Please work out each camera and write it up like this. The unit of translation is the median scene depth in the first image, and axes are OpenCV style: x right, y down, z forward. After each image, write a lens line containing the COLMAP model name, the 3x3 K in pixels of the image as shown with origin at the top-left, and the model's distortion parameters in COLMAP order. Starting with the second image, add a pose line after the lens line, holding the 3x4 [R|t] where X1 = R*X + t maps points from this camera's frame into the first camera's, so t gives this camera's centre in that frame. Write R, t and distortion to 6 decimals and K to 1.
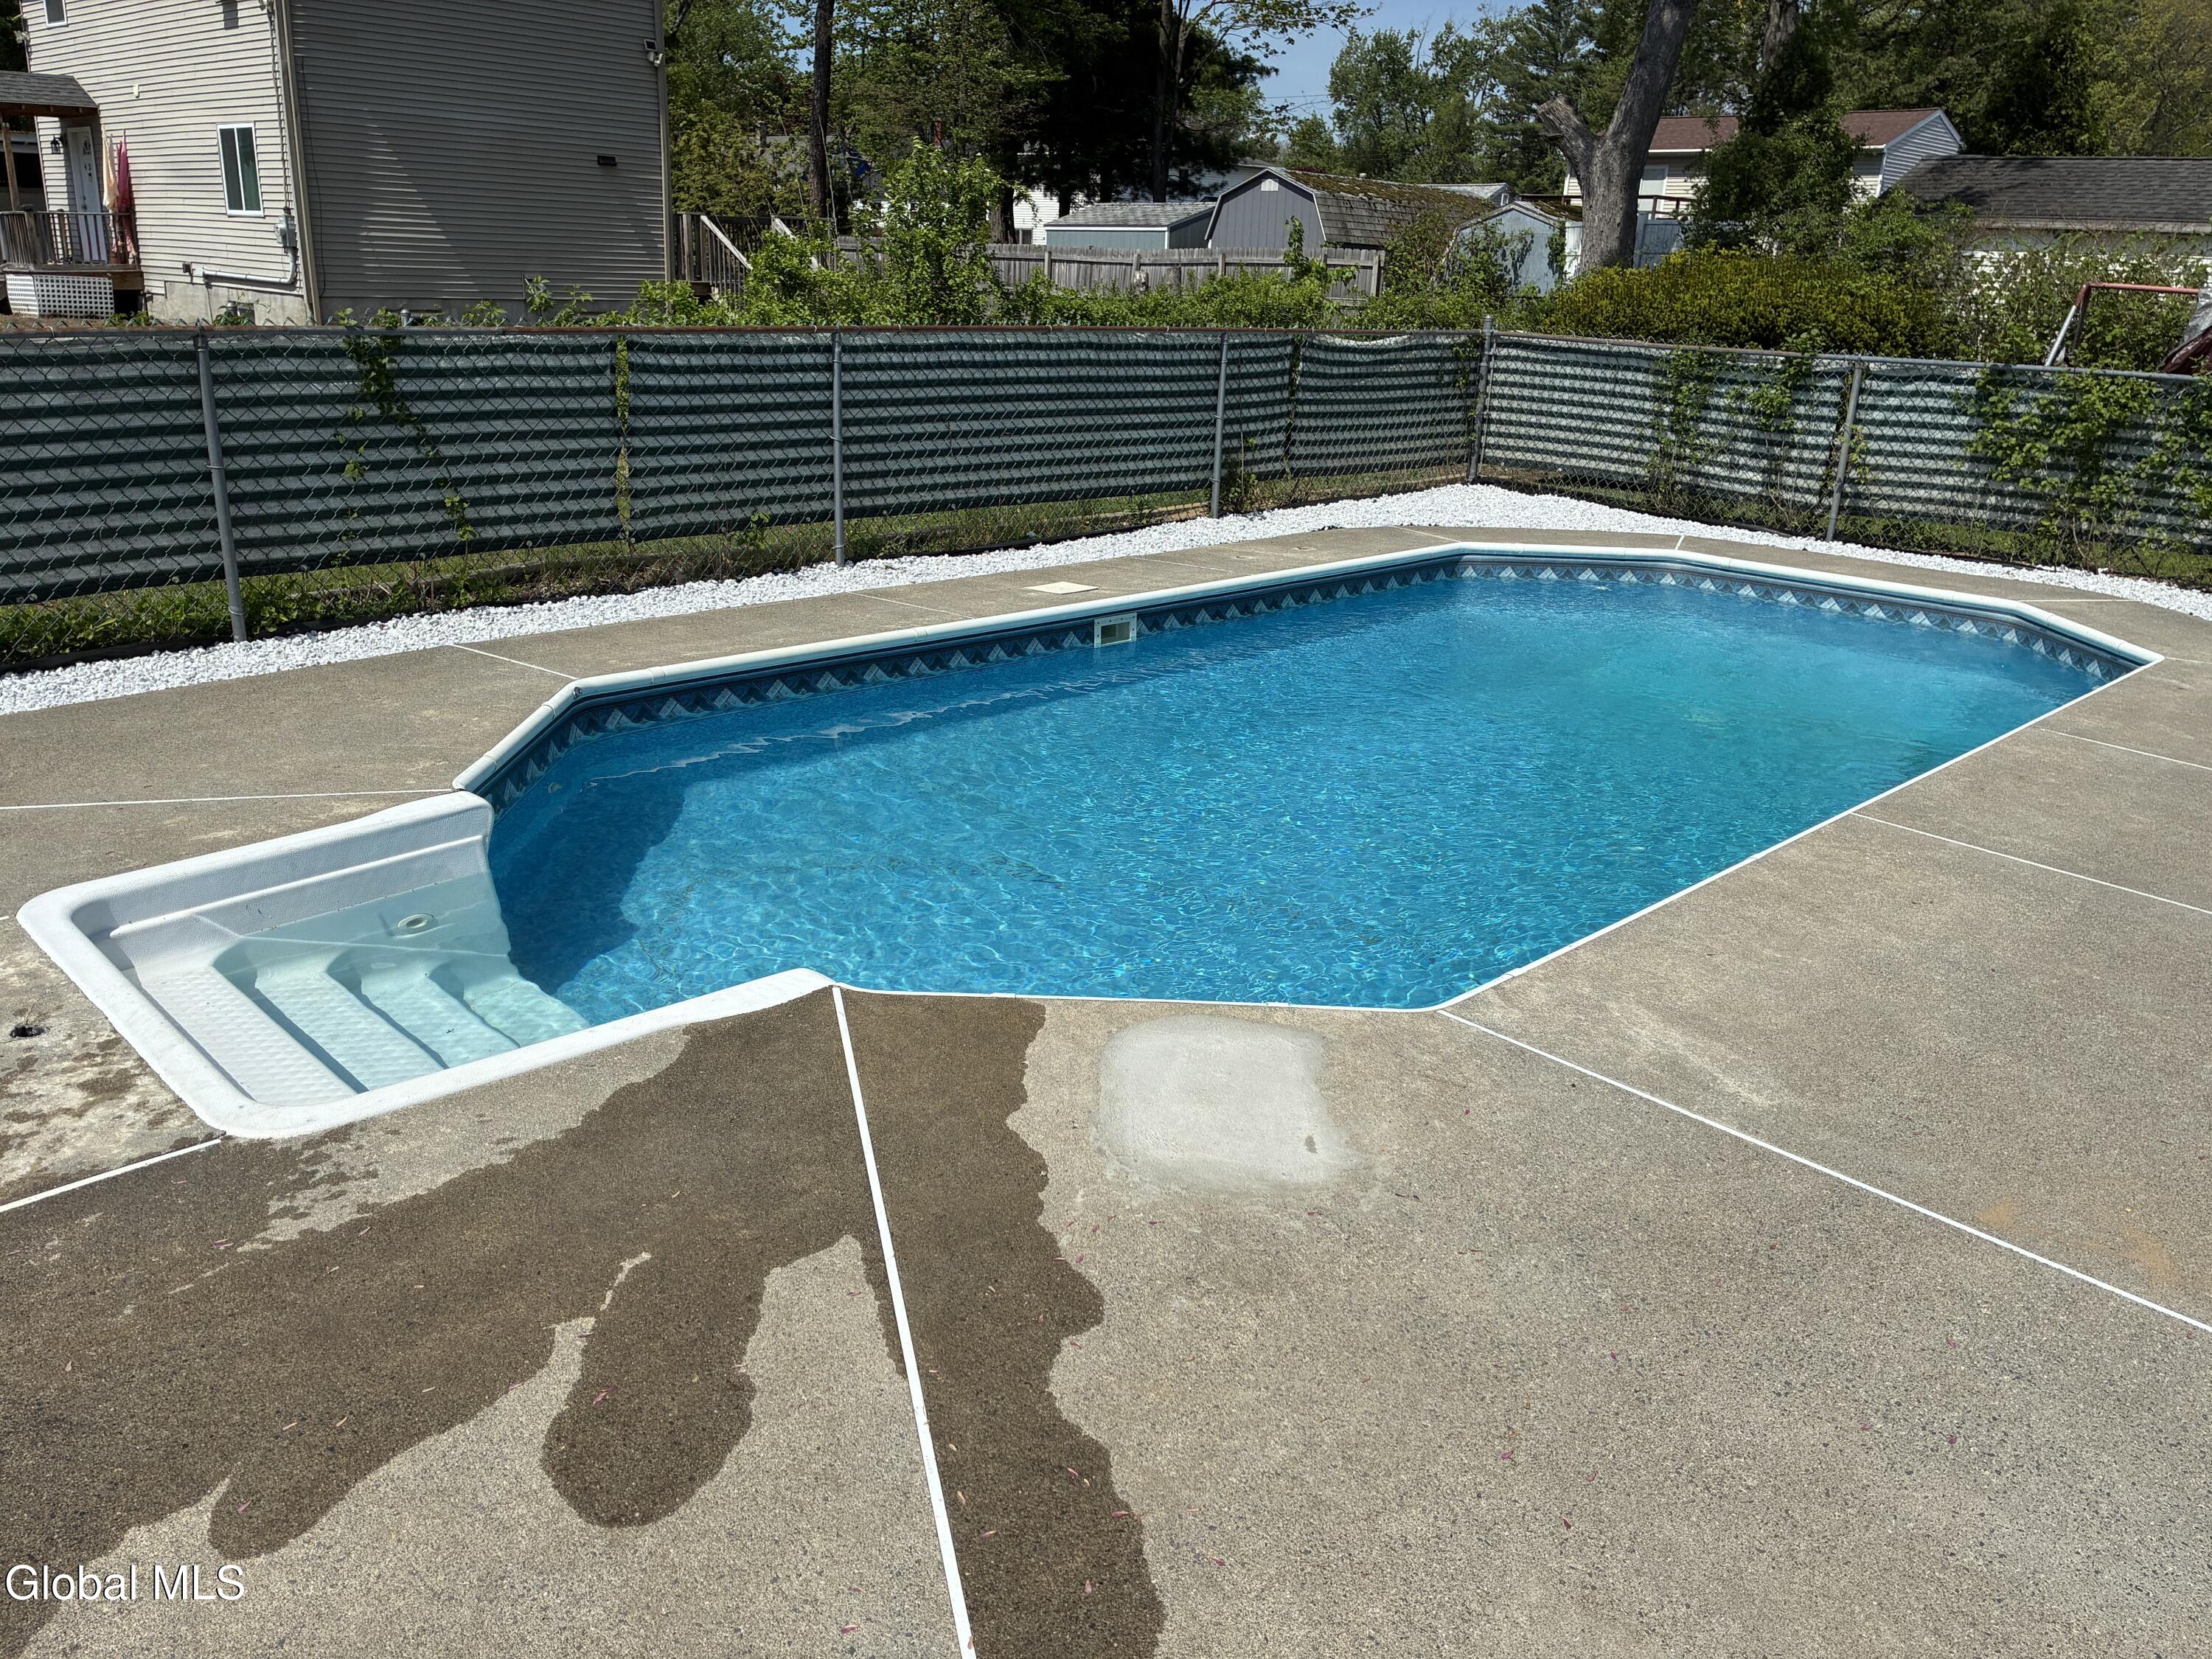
lens RADIAL K [[1677.6, 0, 1128.3], [0, 1677.6, 817.0], [0, 0, 1]] dist [0.053464, -0.069392]
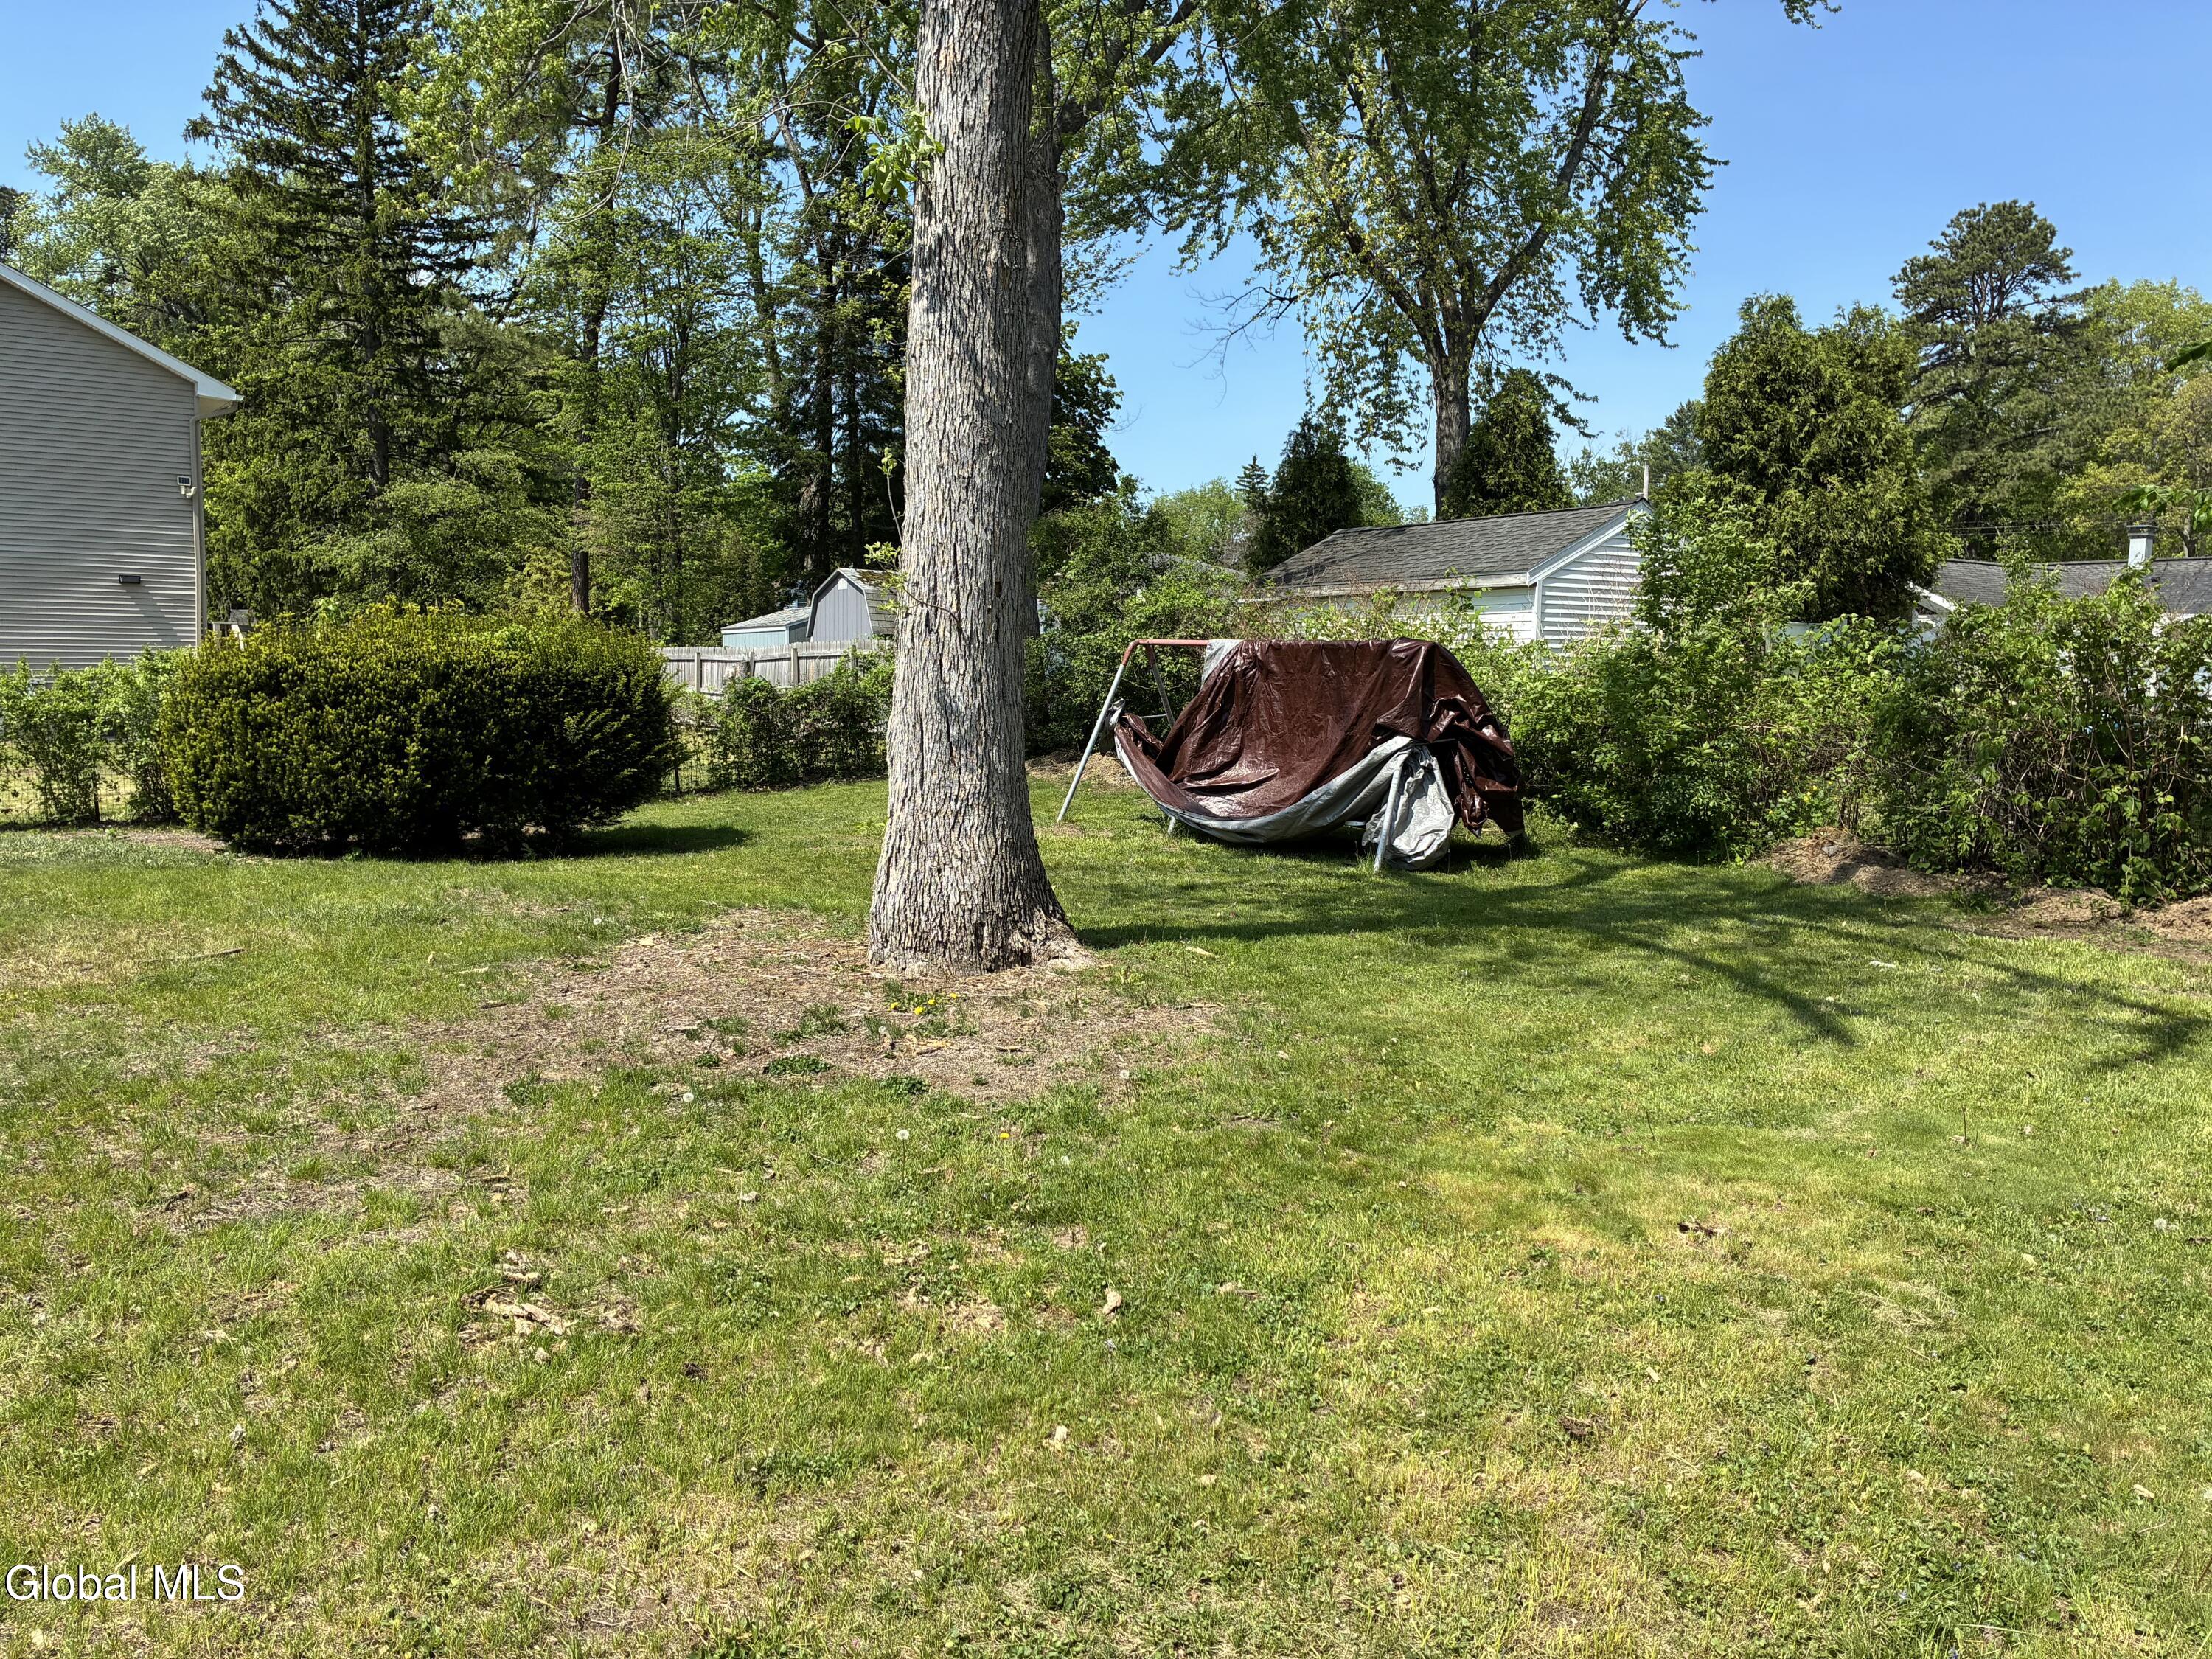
lens RADIAL K [[1677.6, 0, 1143.0], [0, 1677.6, 820.9], [0, 0, 1]] dist [0.053464, -0.069392]
pose [[0.985608, -0.011801, -0.168633, 1.149452], [-0.028018, 0.972359, -0.231802, -0.007349], [0.166707, 0.233190, 0.958035, 0.225111]]
